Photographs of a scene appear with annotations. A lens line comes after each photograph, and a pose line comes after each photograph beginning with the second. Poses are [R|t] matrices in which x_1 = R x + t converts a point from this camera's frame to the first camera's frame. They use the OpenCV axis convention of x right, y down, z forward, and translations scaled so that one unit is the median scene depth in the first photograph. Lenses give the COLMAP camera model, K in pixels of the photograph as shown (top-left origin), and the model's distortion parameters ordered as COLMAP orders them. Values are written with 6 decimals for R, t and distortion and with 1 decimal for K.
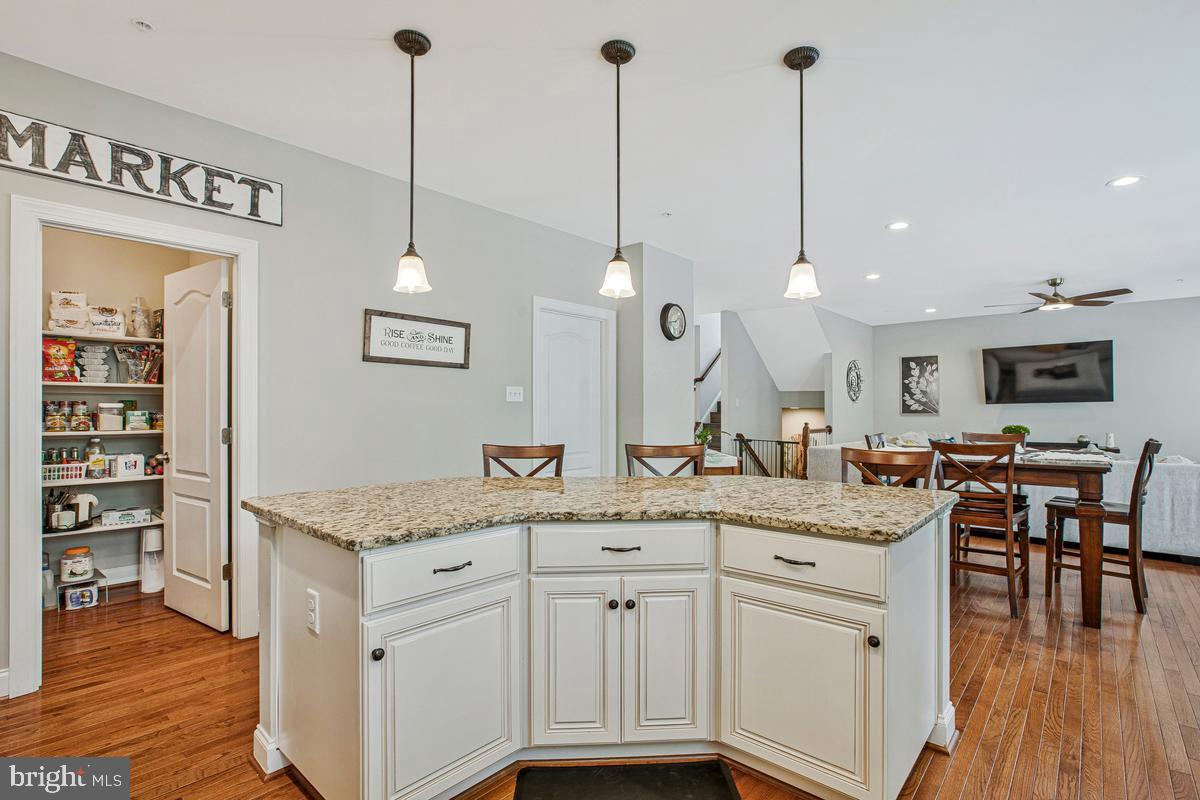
lens RADIAL K [[578.6, 0, 600.0], [0, 578.6, 400.0], [0, 0, 1]] dist [-0.002494, 0.000366]
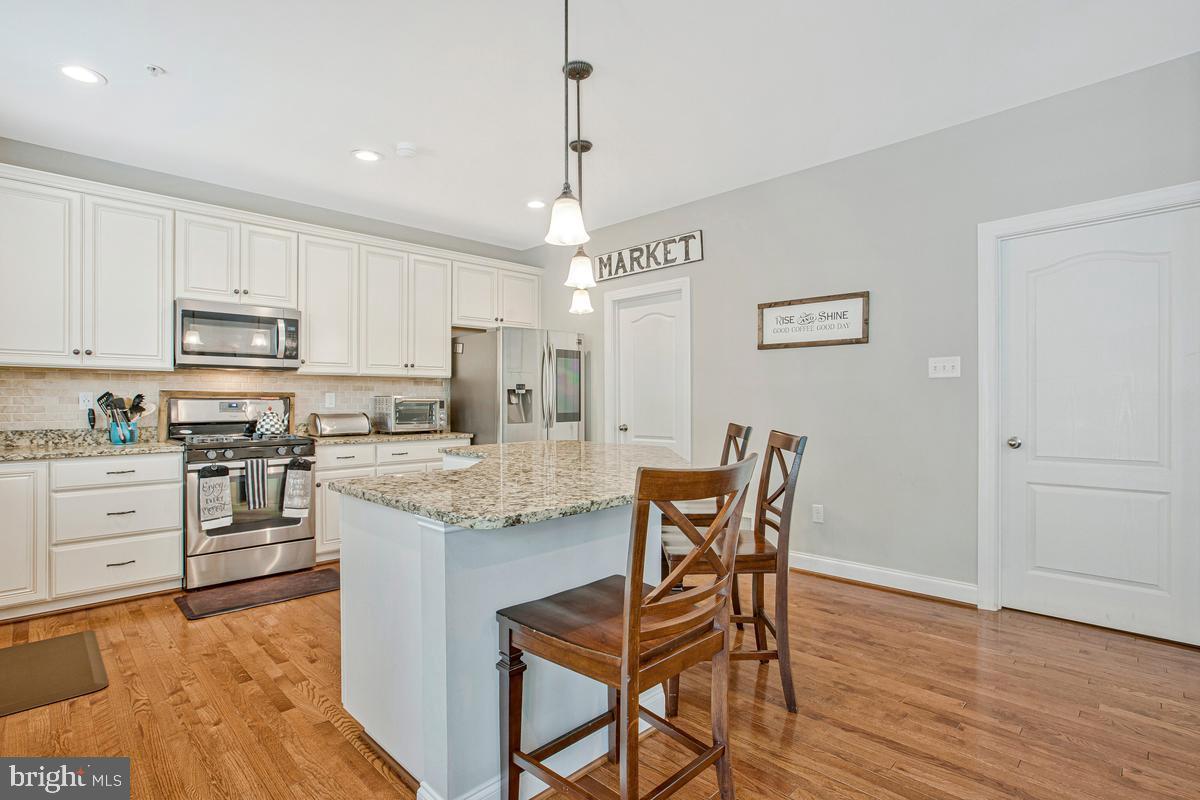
lens RADIAL K [[590.1, 0, 600.0], [0, 590.1, 400.0], [0, 0, 1]] dist [-0.056494, 0.015973]
pose [[-0.050056, 0.001367, -0.998745, 0.906562], [0.025108, 0.999685, 0.000110, 0.029305], [0.998431, -0.025071, -0.050075, 0.857999]]
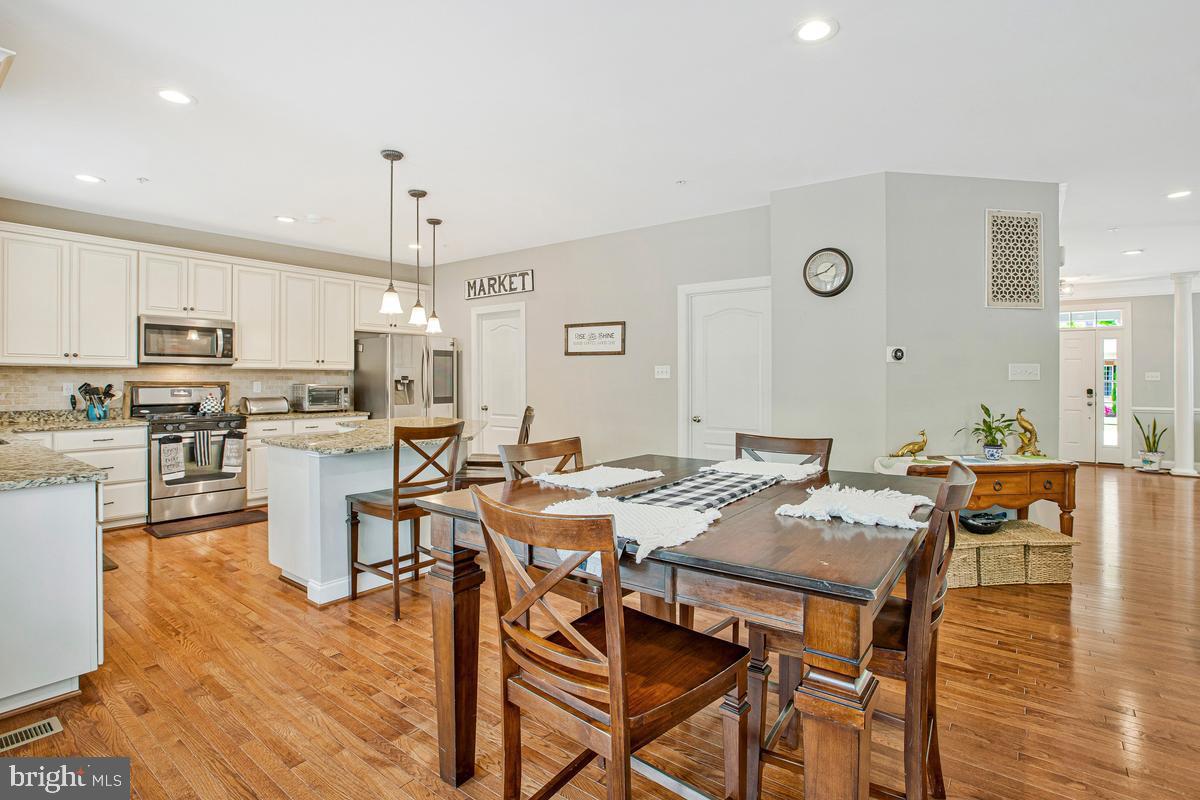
lens RADIAL K [[591.2, 0, 602.4], [0, 591.2, 384.0], [0, 0, 1]] dist [-0.021788, 0.000703]
pose [[0.059716, 0.013359, -0.998126, 1.550011], [0.018463, 0.999725, 0.014485, -0.007815], [0.998045, -0.019293, 0.059453, 1.164909]]
